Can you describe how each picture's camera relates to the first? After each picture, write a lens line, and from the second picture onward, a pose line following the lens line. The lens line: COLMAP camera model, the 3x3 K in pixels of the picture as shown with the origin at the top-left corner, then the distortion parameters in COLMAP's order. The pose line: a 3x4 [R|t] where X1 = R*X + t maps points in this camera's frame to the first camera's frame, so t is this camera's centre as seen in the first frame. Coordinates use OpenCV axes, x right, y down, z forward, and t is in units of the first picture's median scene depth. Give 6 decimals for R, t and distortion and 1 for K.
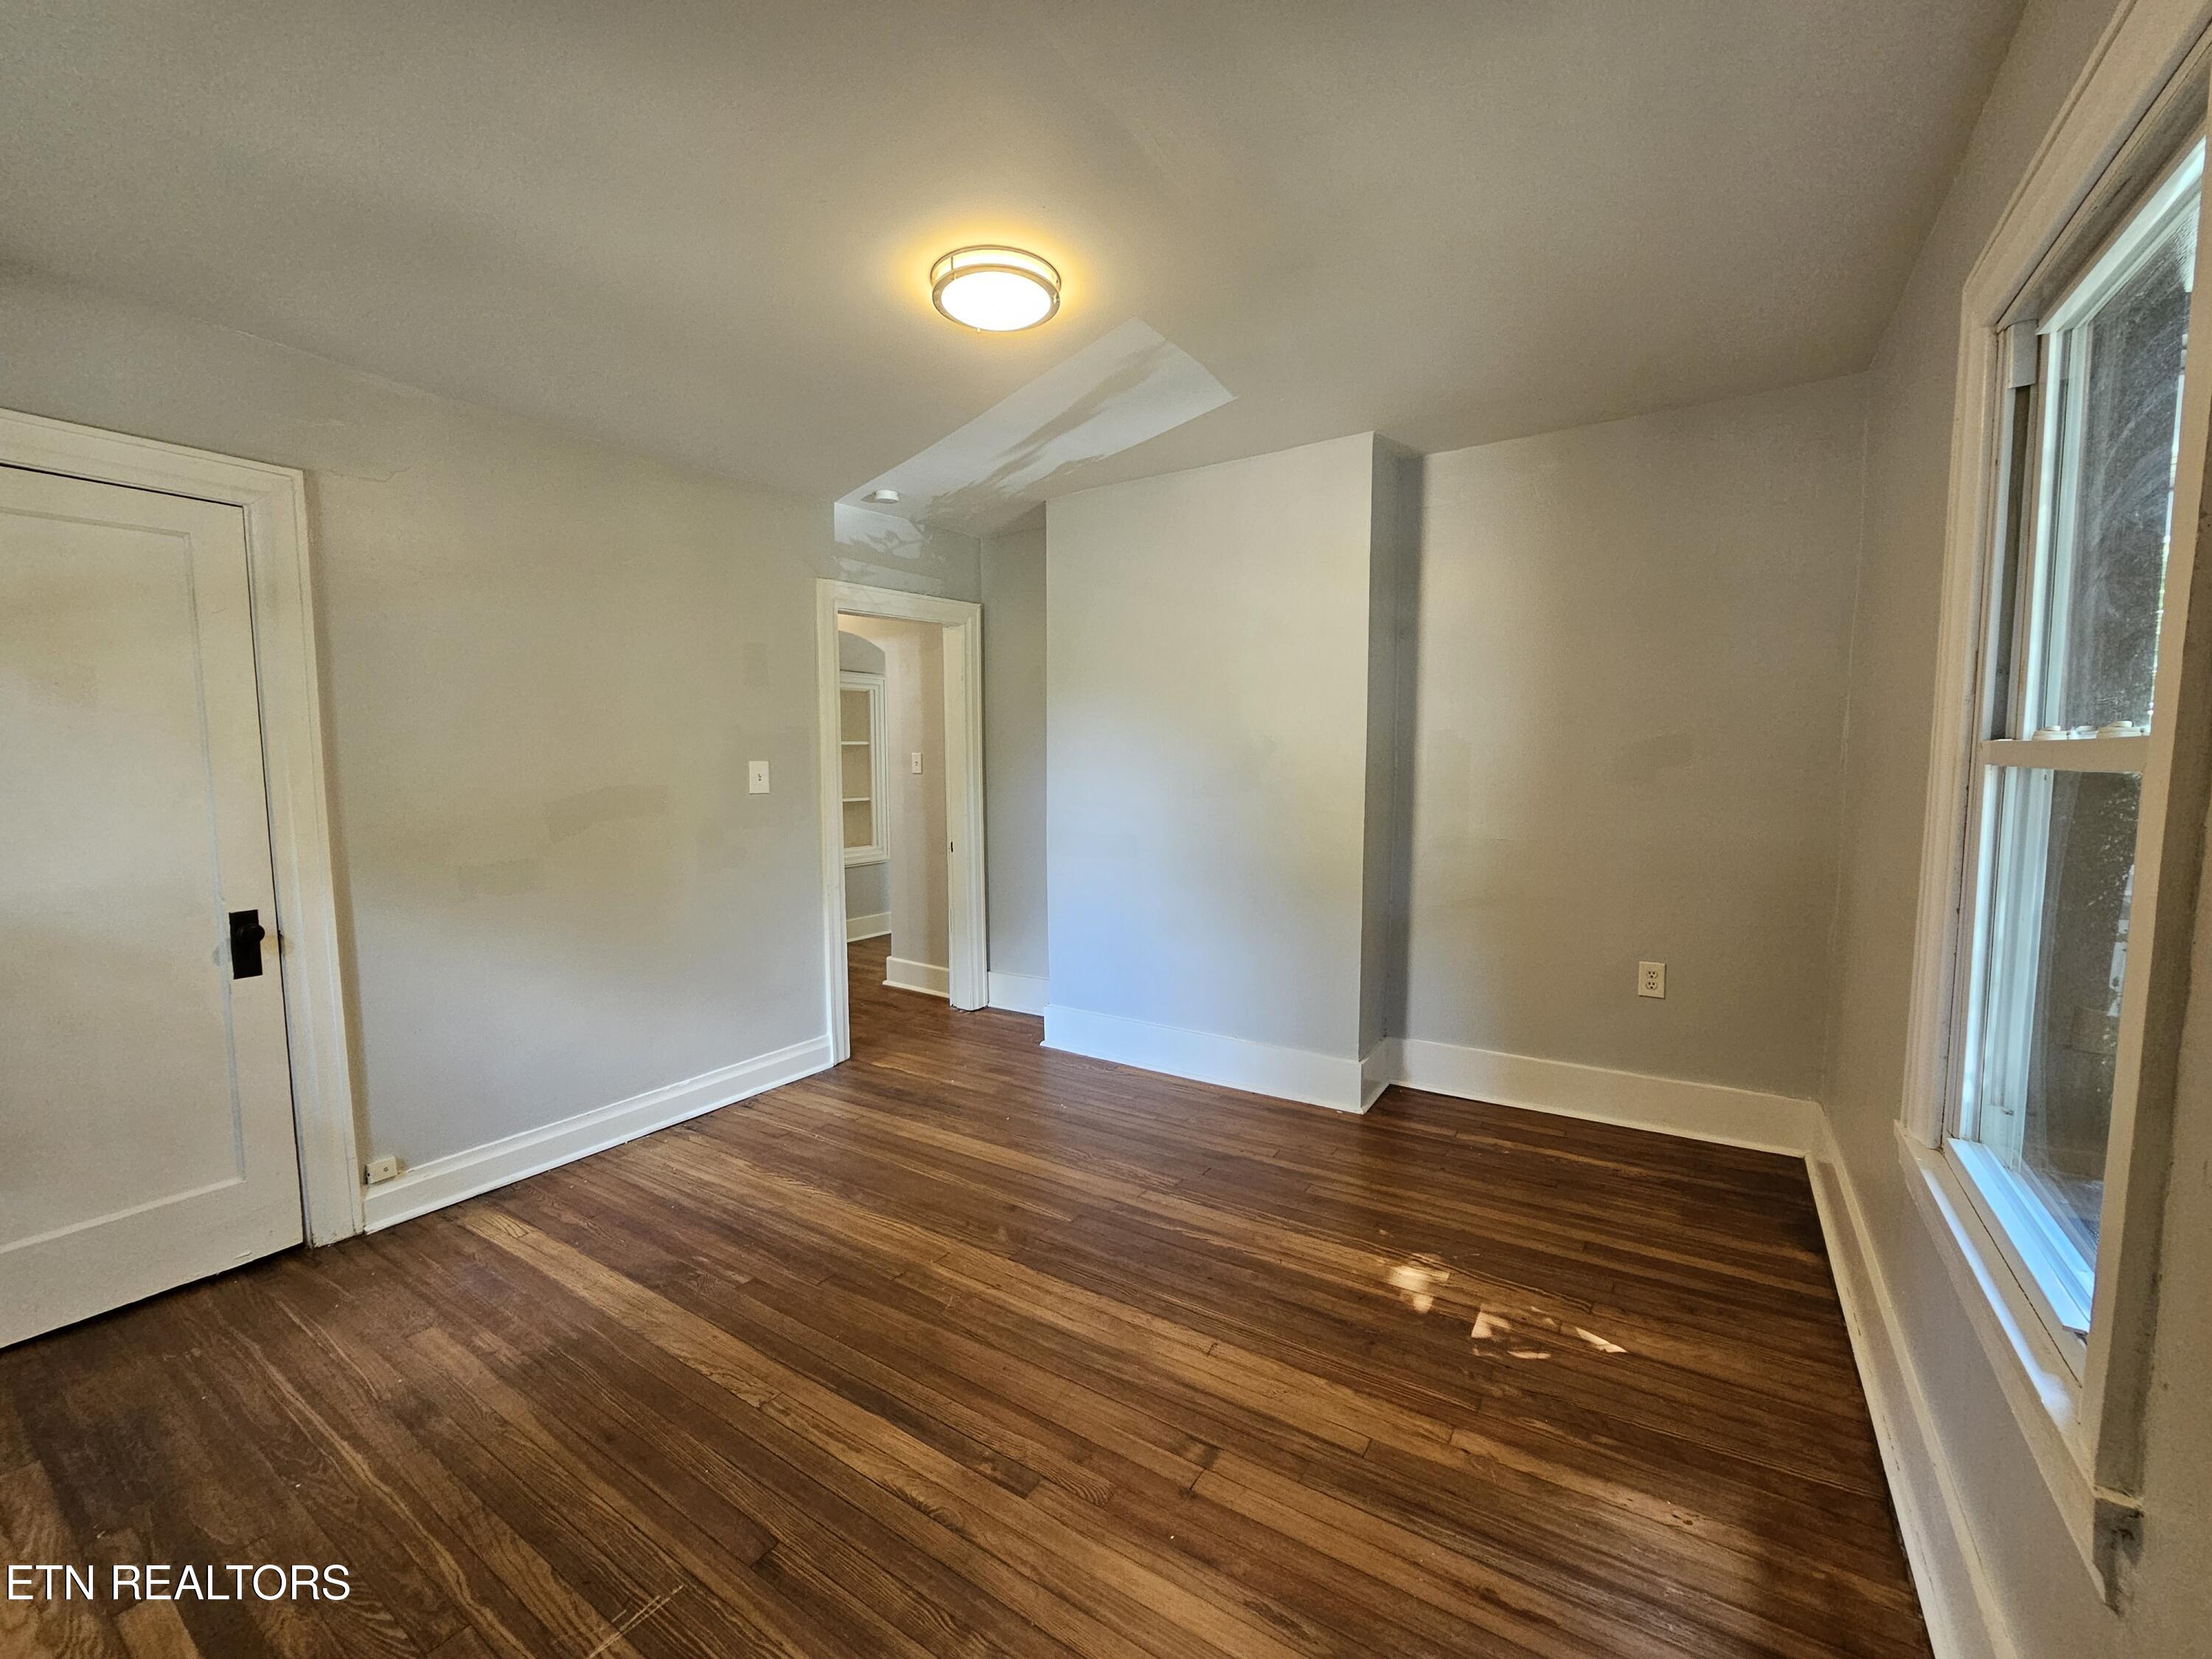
lens RADIAL K [[905.9, 0, 1115.3], [0, 905.9, 828.3], [0, 0, 1]] dist [-0.004990, 0.001343]
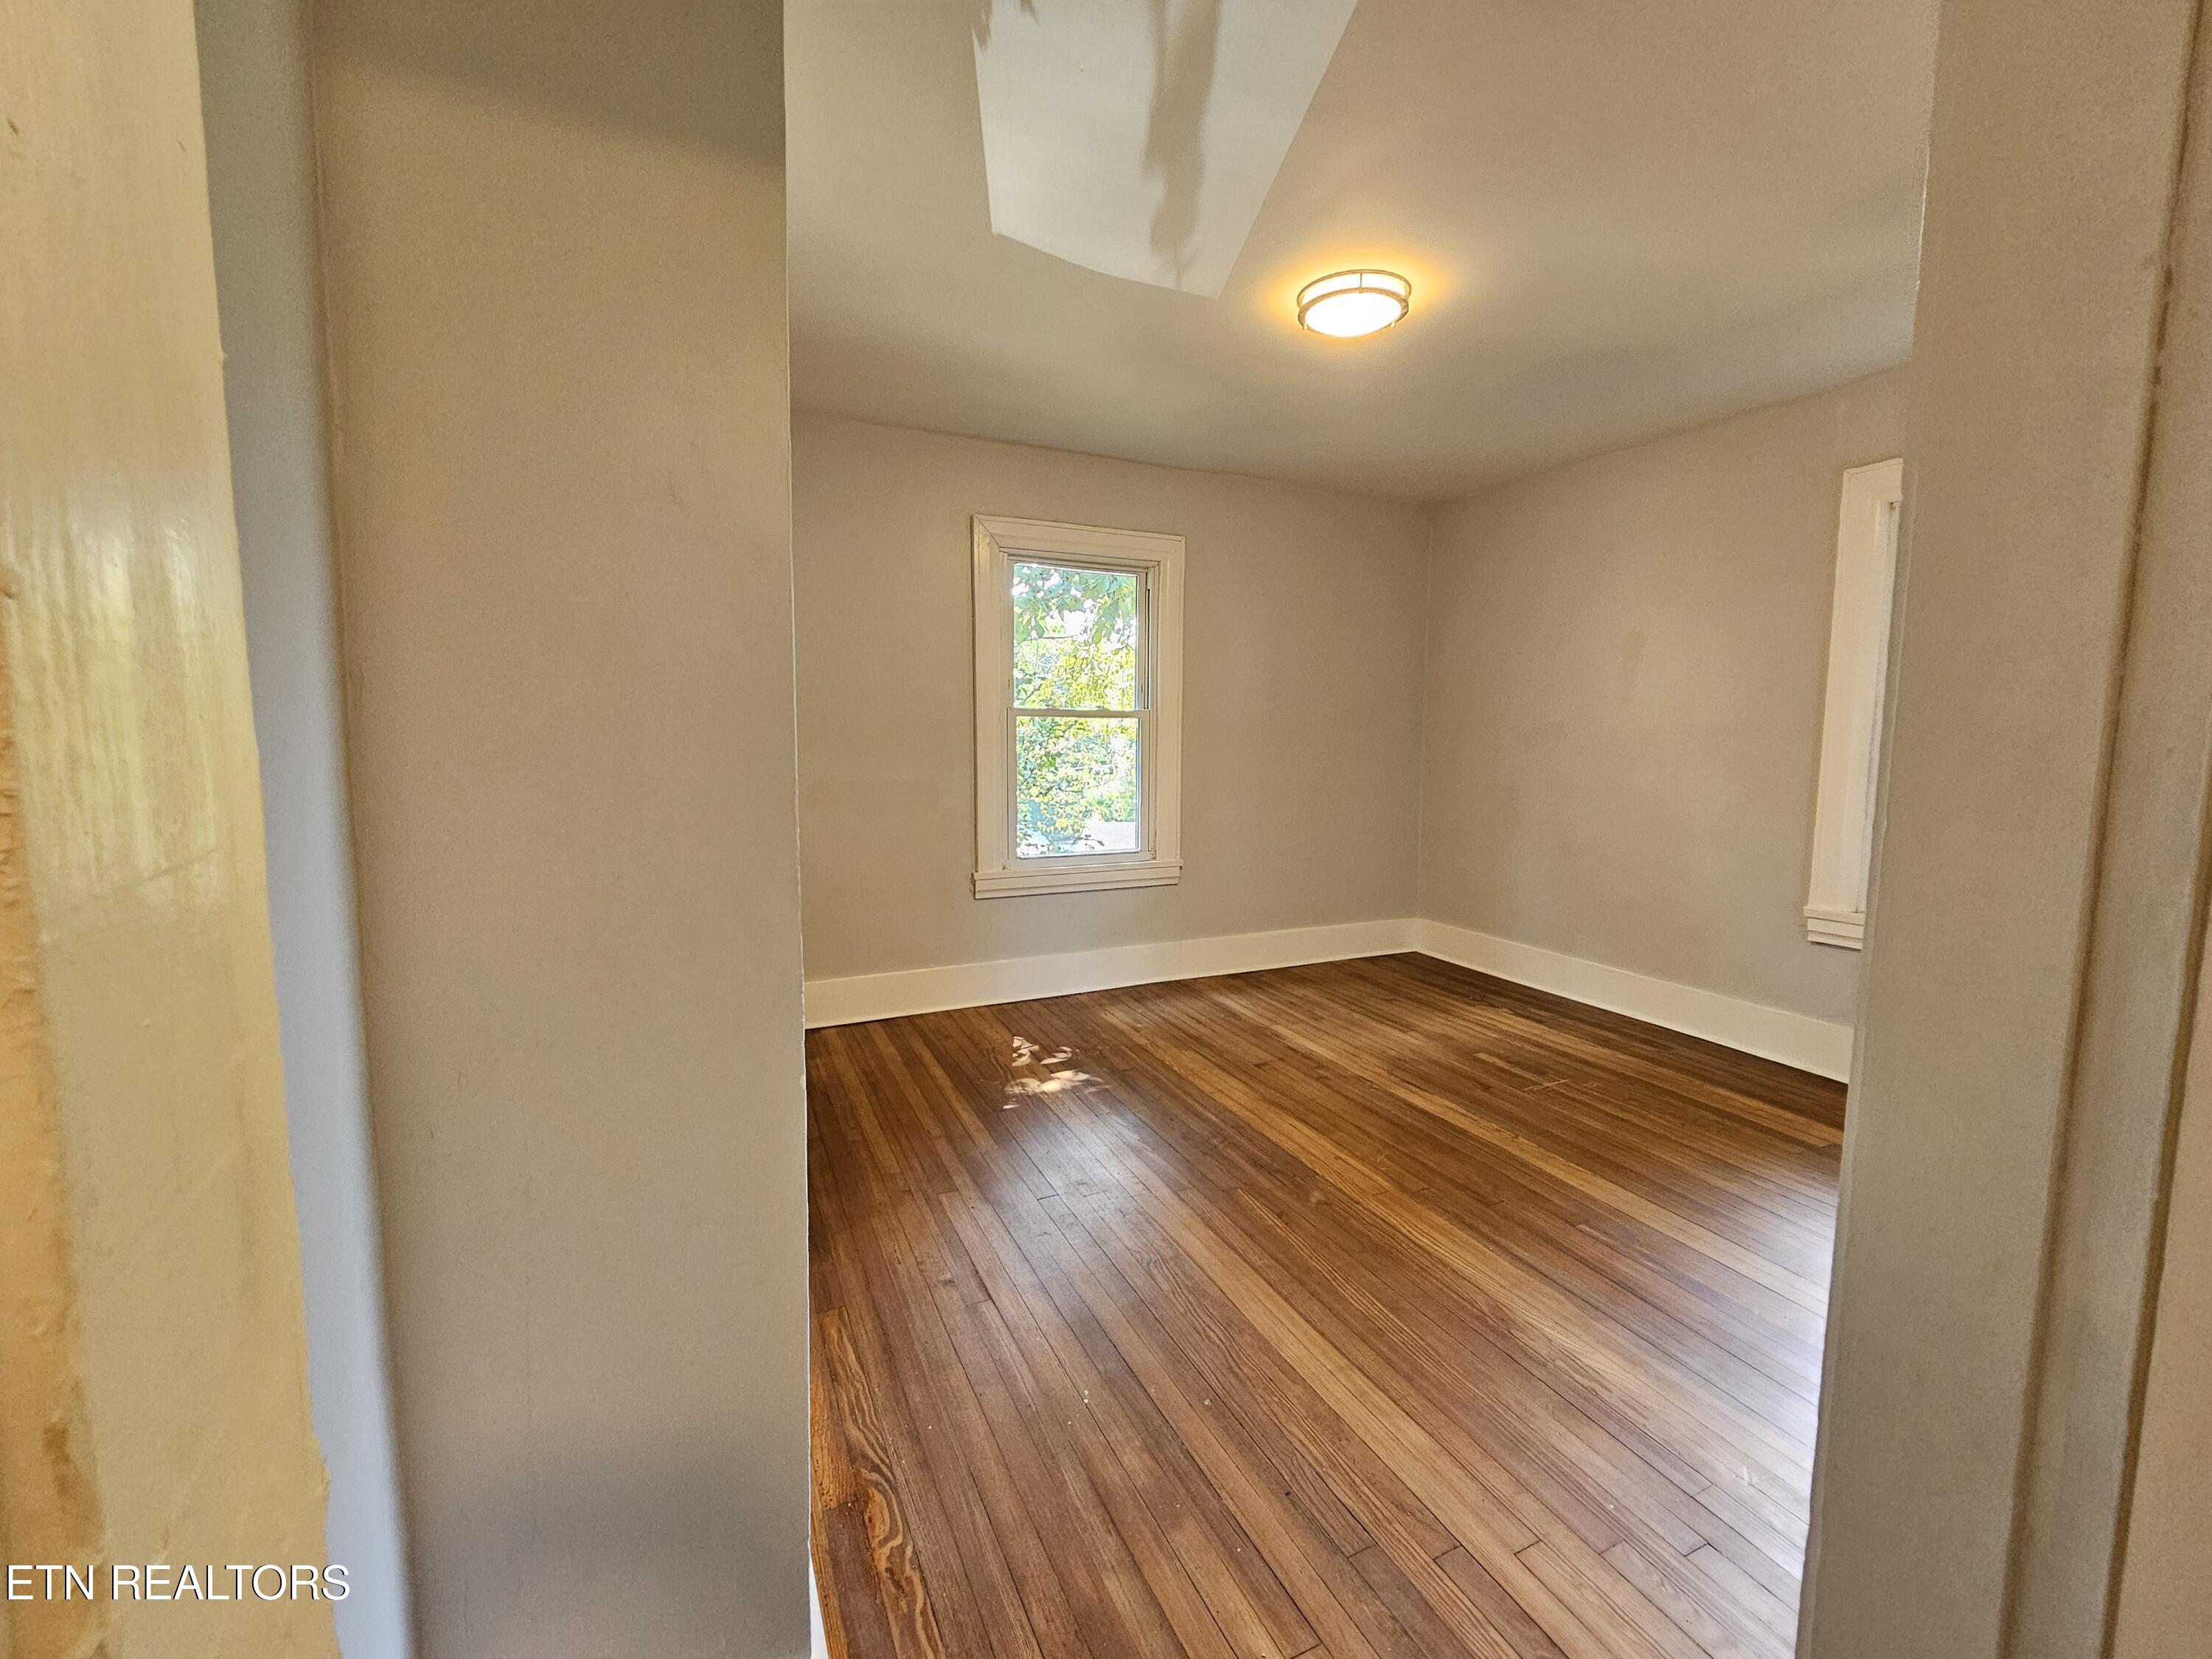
lens RADIAL K [[905.9, 0, 1115.3], [0, 905.9, 828.3], [0, 0, 1]] dist [-0.004990, 0.001343]
pose [[-0.850757, -0.052891, 0.522891, -0.528578], [0.042488, 0.984745, 0.168737, -0.134824], [-0.523839, 0.165770, -0.835532, 2.289561]]
